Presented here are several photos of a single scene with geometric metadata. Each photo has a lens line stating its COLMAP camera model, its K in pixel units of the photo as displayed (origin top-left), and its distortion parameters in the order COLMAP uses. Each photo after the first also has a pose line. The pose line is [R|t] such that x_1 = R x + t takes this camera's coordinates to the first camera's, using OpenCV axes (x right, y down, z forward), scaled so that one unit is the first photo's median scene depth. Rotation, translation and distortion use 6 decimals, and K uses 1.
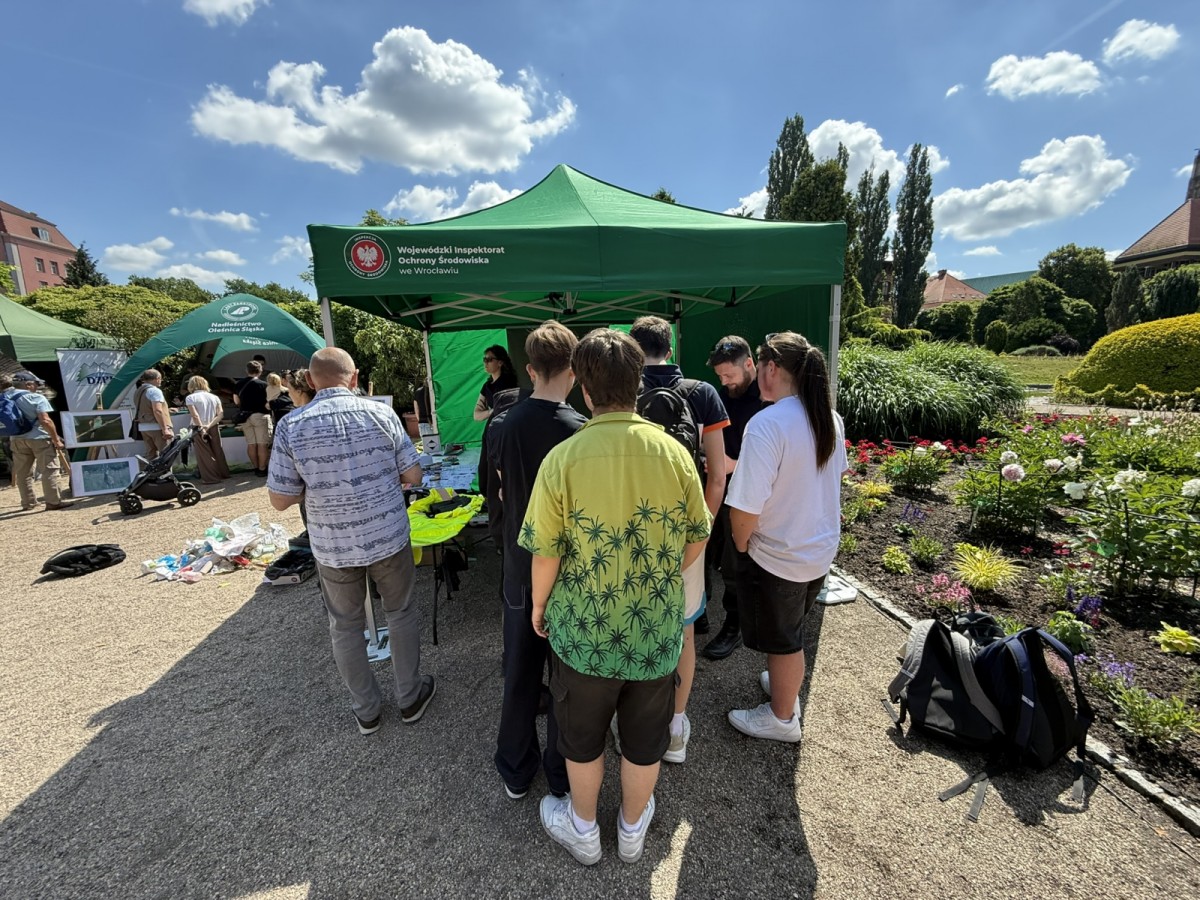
lens RADIAL K [[483.5, 0, 598.7], [0, 483.5, 450.2], [0, 0, 1]] dist [-0.001152, -0.000054]
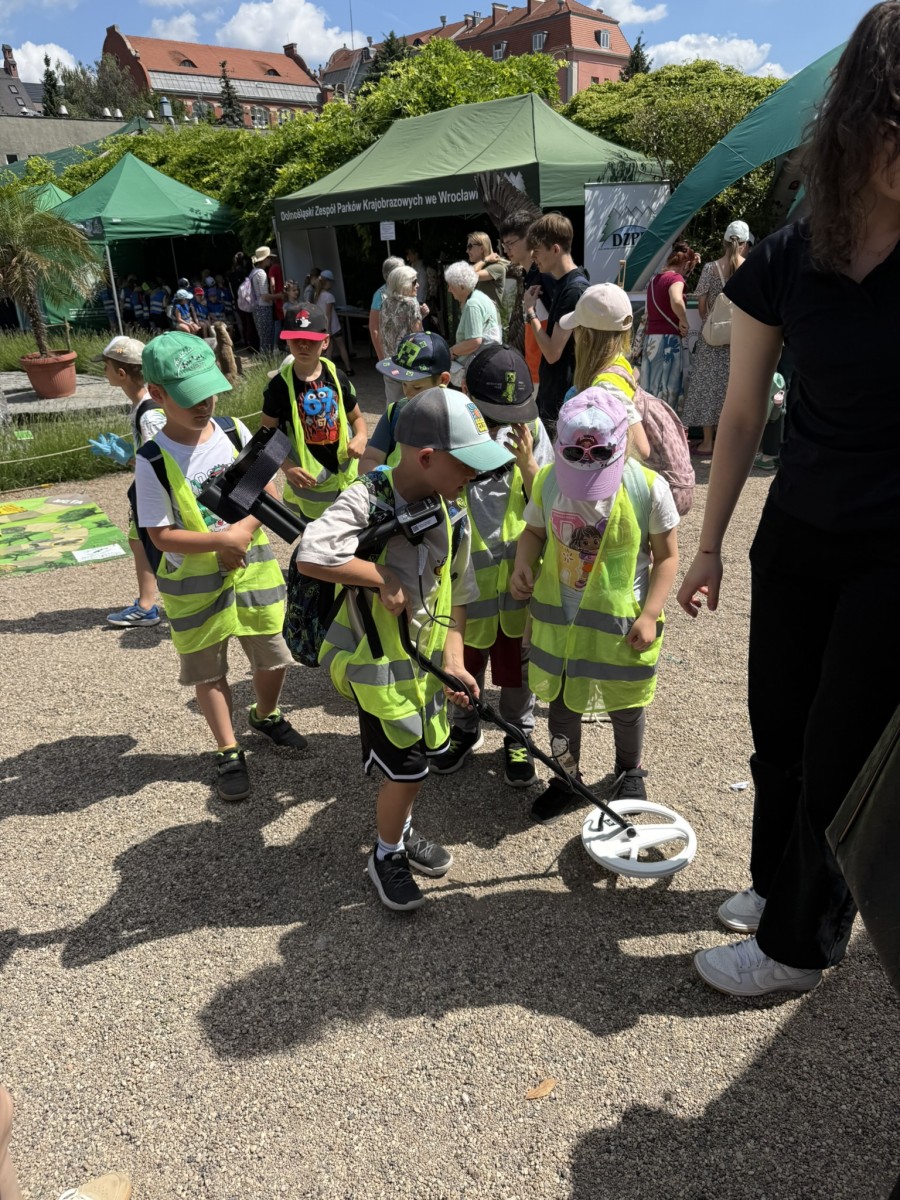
lens RADIAL K [[840.2, 0, 450.0], [0, 840.2, 599.6], [0, 0, 1]] dist [-0.000442, -0.000224]
pose [[0.552764, 0.314722, -0.771623, -0.202159], [-0.113801, 0.945776, 0.304232, -0.014083], [0.825531, -0.080357, 0.558607, 0.192809]]
